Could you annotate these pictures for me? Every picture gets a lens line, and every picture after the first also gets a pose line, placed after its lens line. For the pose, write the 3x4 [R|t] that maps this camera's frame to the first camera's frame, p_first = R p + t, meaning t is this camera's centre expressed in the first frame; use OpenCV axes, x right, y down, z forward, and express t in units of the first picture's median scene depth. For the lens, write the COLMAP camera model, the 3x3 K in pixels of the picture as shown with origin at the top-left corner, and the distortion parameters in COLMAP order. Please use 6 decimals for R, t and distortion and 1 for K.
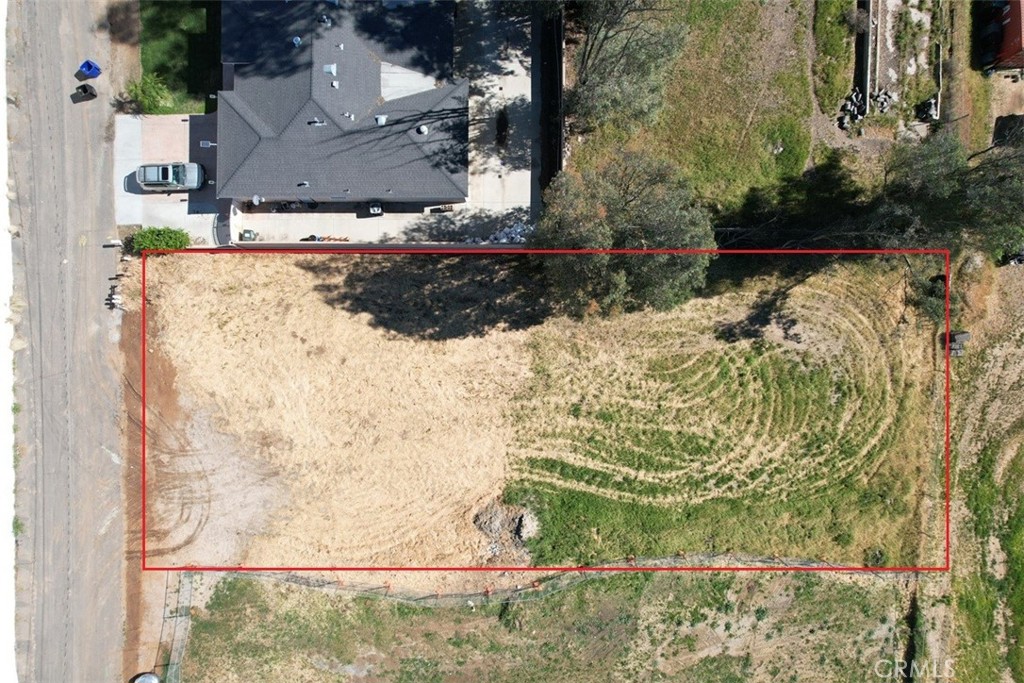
lens RADIAL K [[654.2, 0, 514.8], [0, 654.2, 342.8], [0, 0, 1]] dist [-0.079838, 0.071527]
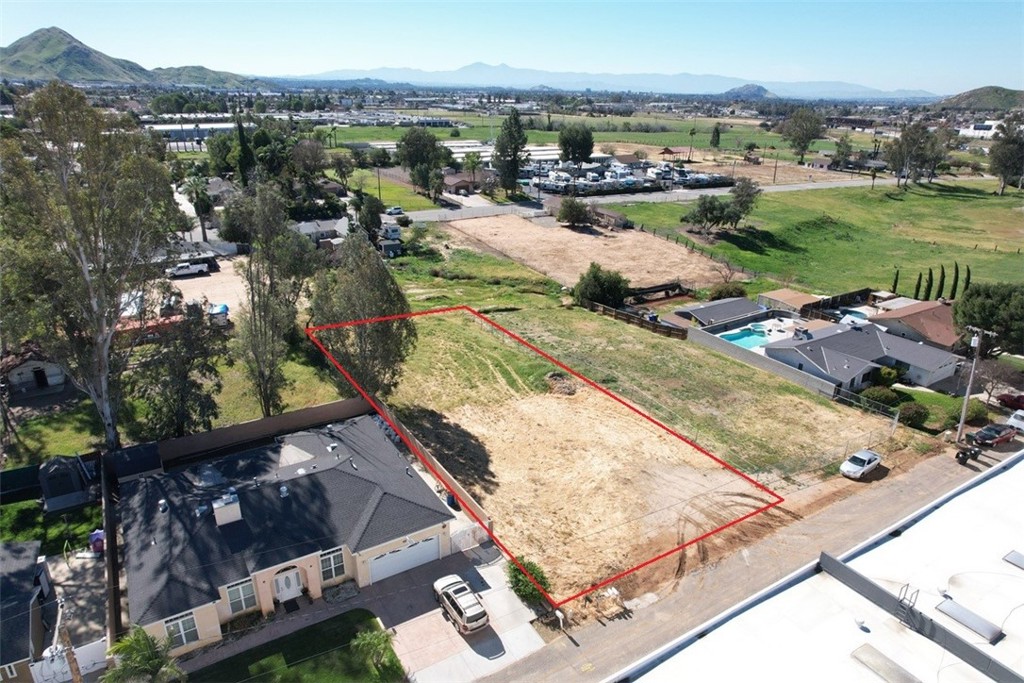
lens RADIAL K [[654.2, 0, 514.8], [0, 654.2, 342.8], [0, 0, 1]] dist [-0.079838, 0.071527]
pose [[-0.530180, -0.317504, 0.786194, -1.102182], [0.847851, -0.190166, 0.494961, -0.540032], [-0.007645, 0.928993, 0.370018, 0.339489]]
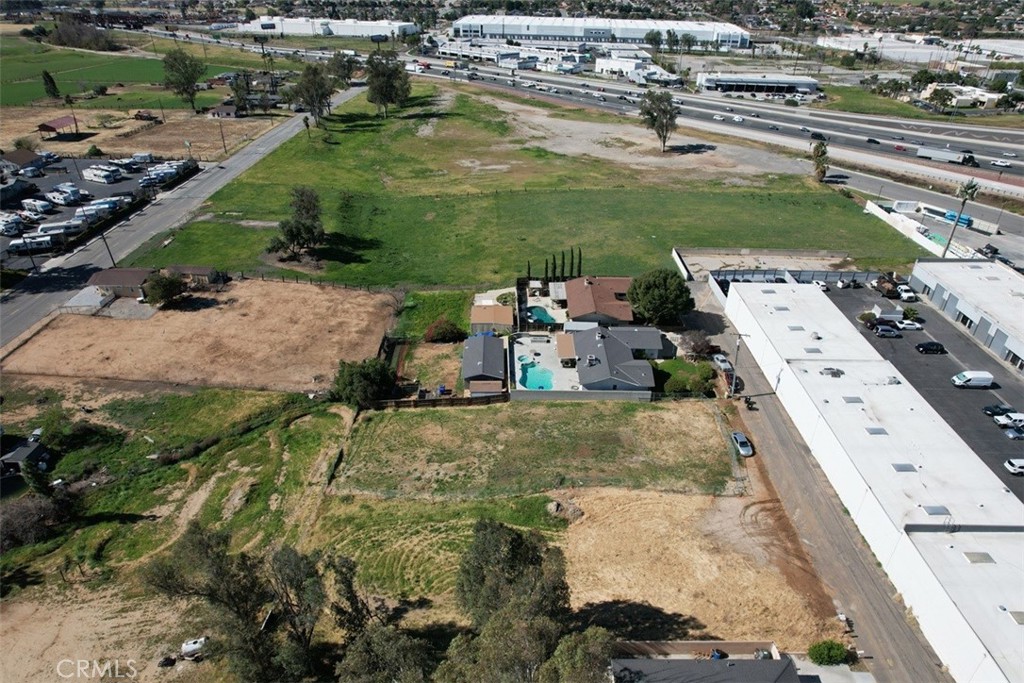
lens RADIAL K [[664.8, 0, 512.0], [0, 664.8, 341.5], [0, 0, 1]] dist [-0.046449, 0.000247]
pose [[-0.999867, -0.012572, -0.010426, 0.149672], [-0.002650, -0.505029, 0.863098, -0.998055], [-0.016116, 0.863011, 0.504928, -0.271024]]
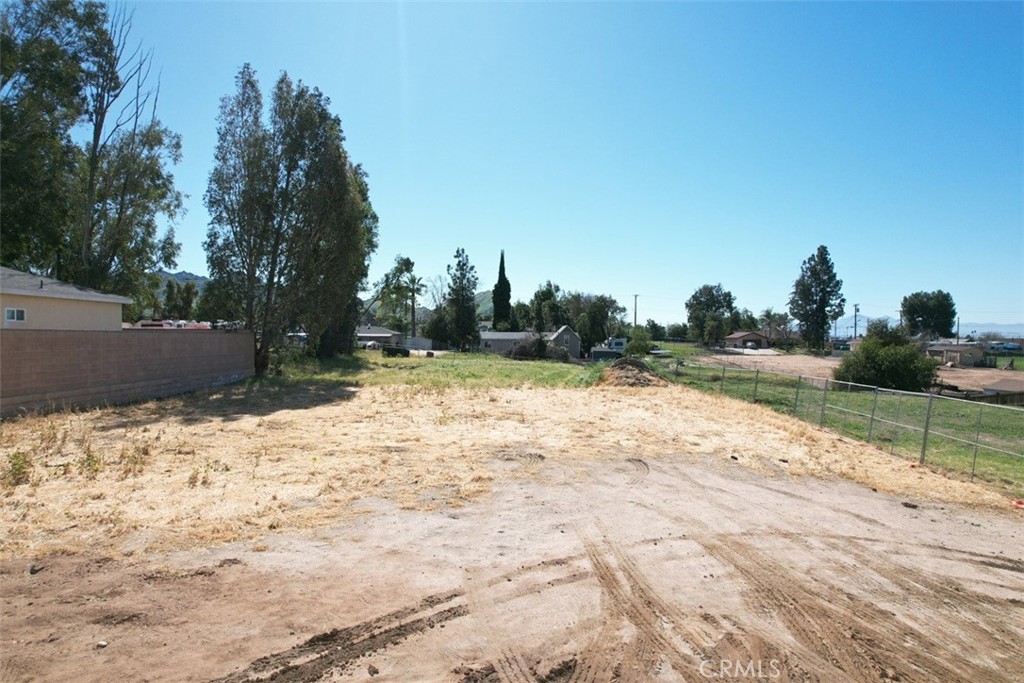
lens RADIAL K [[654.2, 0, 514.8], [0, 654.2, 342.8], [0, 0, 1]] dist [-0.079838, 0.071527]
pose [[-0.017846, -0.011521, 0.999774, -0.669956], [0.999833, 0.003703, 0.017890, 0.142222], [-0.003908, 0.999927, 0.011453, 0.938075]]
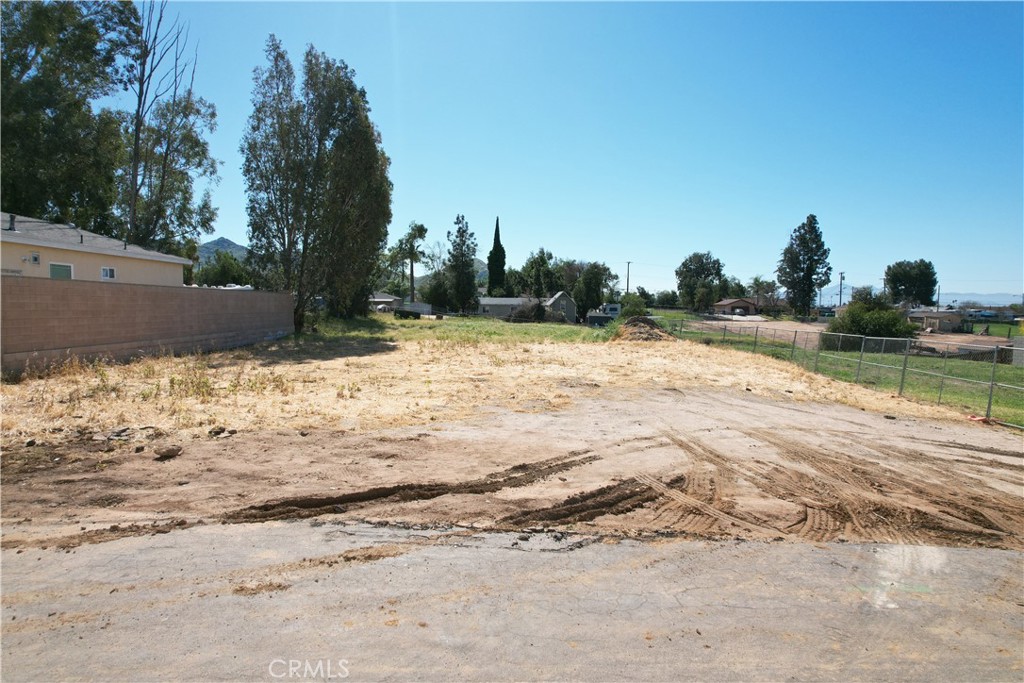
lens RADIAL K [[654.2, 0, 514.8], [0, 654.2, 342.8], [0, 0, 1]] dist [-0.079838, 0.071527]
pose [[-0.038893, -0.060550, 0.997407, -0.736020], [0.999219, 0.004565, 0.039241, 0.099481], [-0.006929, 0.998155, 0.060326, 0.947589]]
